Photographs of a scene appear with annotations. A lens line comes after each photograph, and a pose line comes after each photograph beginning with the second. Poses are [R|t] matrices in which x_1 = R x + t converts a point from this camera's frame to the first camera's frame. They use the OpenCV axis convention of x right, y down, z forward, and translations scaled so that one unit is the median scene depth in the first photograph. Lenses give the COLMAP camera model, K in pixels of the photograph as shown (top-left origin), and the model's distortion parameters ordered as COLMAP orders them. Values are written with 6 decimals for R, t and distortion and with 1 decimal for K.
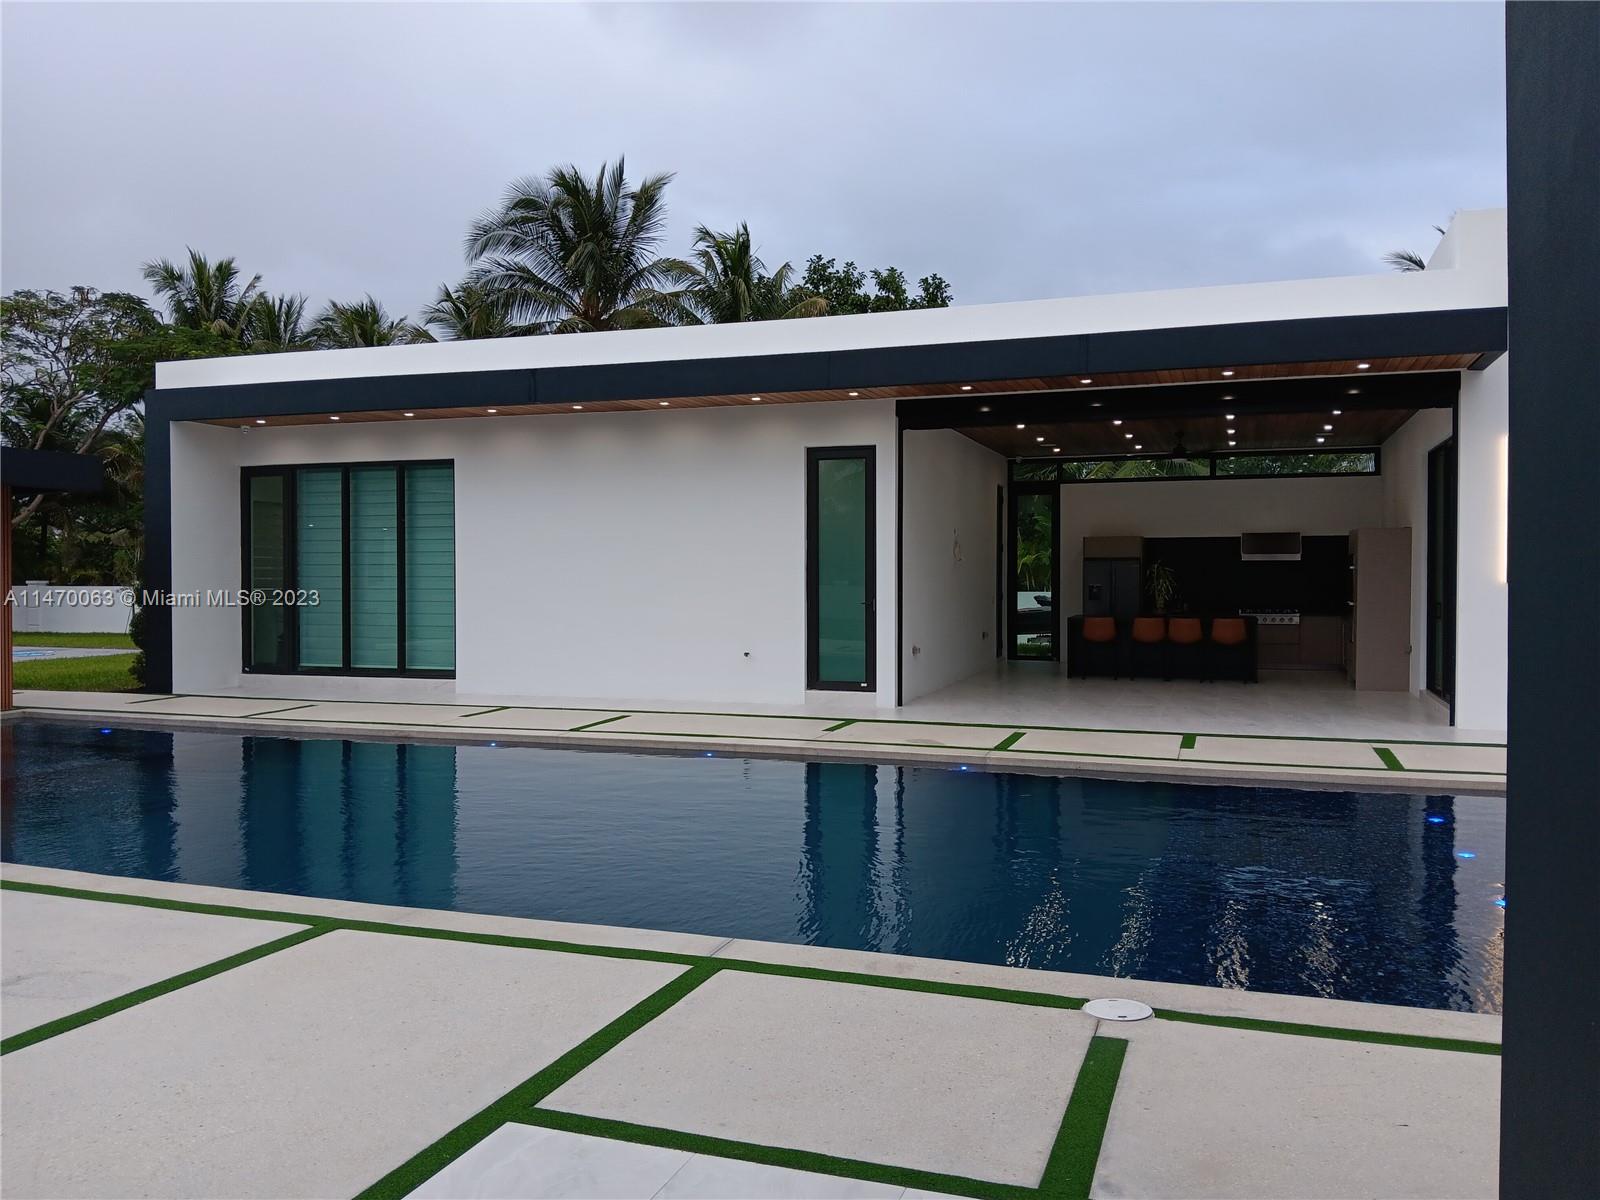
lens RADIAL K [[1245.4, 0, 806.0], [0, 1245.4, 594.4], [0, 0, 1]] dist [0.011576, -0.013855]
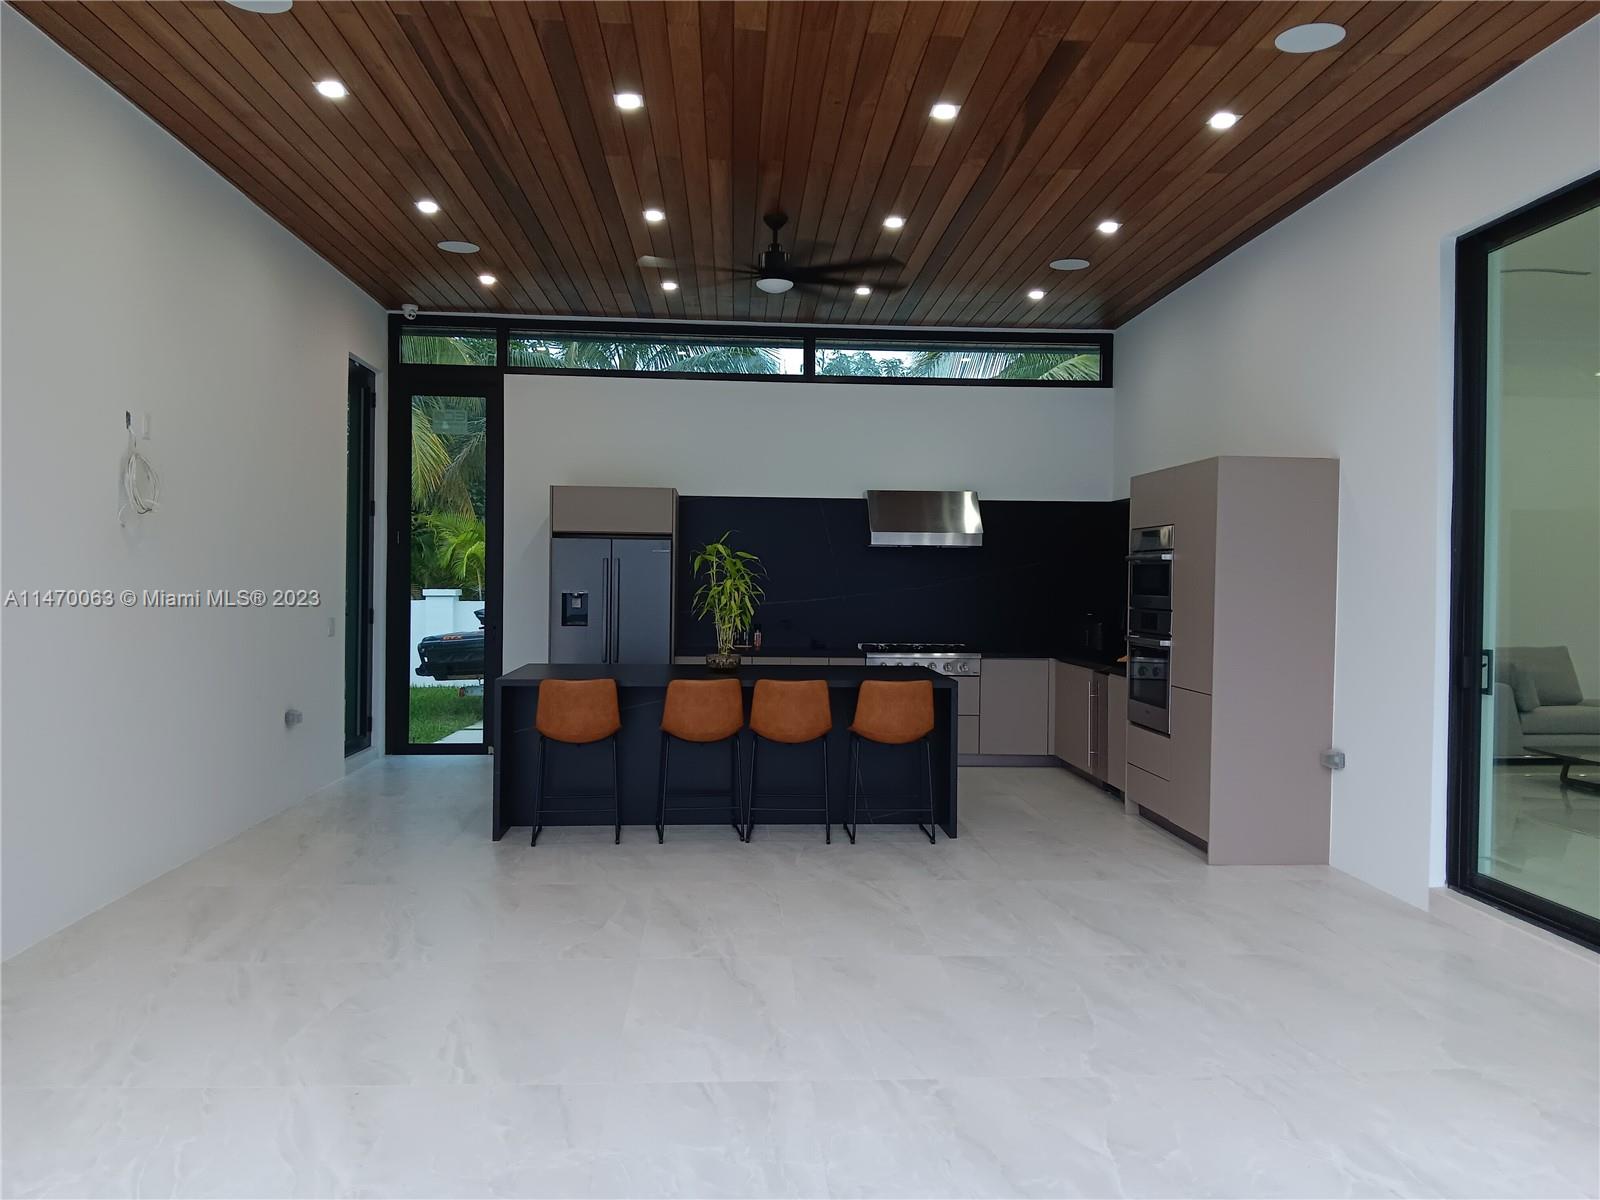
lens RADIAL K [[1245.4, 0, 804.3], [0, 1245.4, 596.0], [0, 0, 1]] dist [0.011576, -0.013855]
pose [[0.923331, 0.007227, 0.383937, 0.133632], [-0.007561, 0.999971, -0.000639, -0.006136], [-0.383930, -0.002313, 0.923359, 0.543161]]
